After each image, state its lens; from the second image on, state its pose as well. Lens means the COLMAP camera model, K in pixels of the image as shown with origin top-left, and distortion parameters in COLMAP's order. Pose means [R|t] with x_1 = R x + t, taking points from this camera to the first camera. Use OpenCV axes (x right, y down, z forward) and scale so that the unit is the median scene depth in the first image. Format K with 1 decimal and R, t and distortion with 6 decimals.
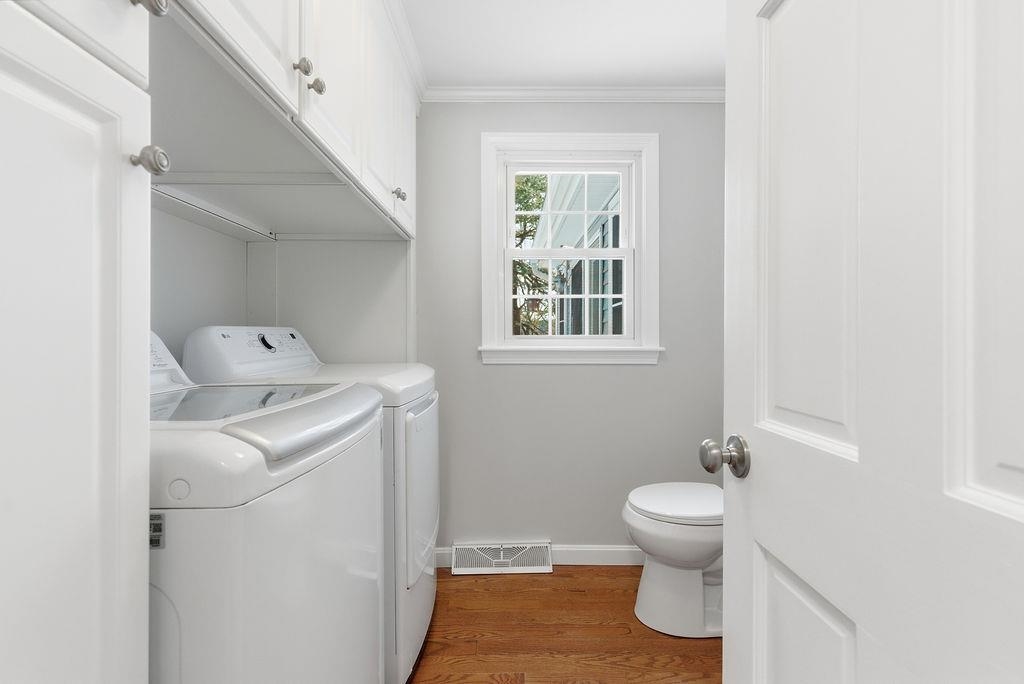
lens RADIAL K [[466.7, 0, 512.7], [0, 466.7, 334.6], [0, 0, 1]] dist [0.001833, -0.000545]
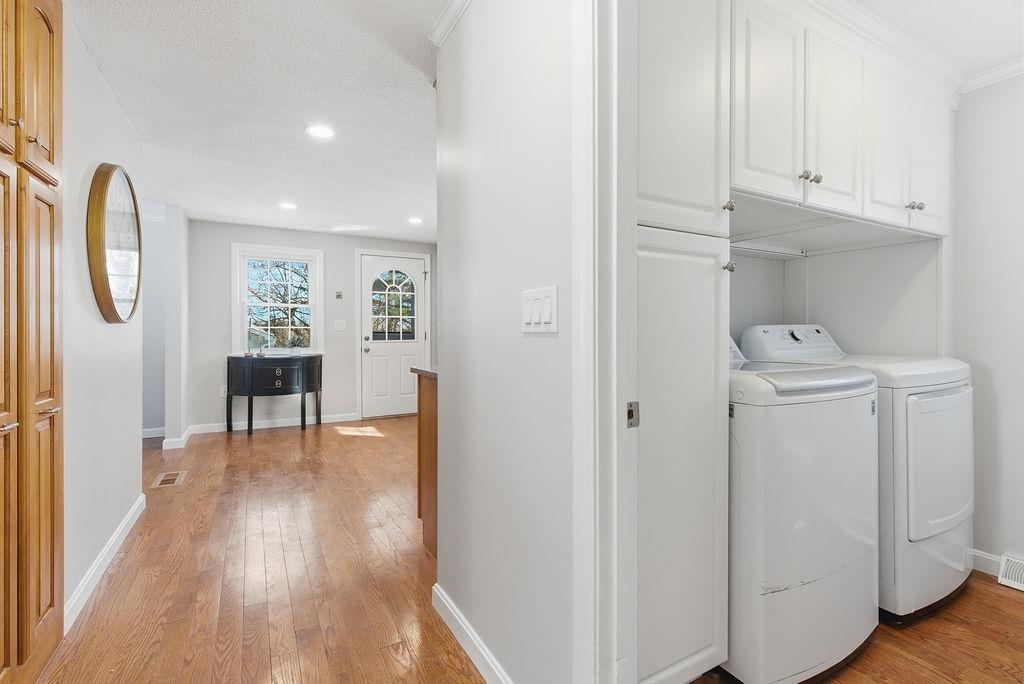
lens RADIAL K [[466.7, 0, 512.7], [0, 466.7, 334.6], [0, 0, 1]] dist [0.001833, -0.000545]
pose [[0.480546, 0.008823, -0.876925, 0.341144], [0.004573, 0.999911, 0.012566, -0.010531], [0.876957, -0.010049, 0.480463, -0.482731]]
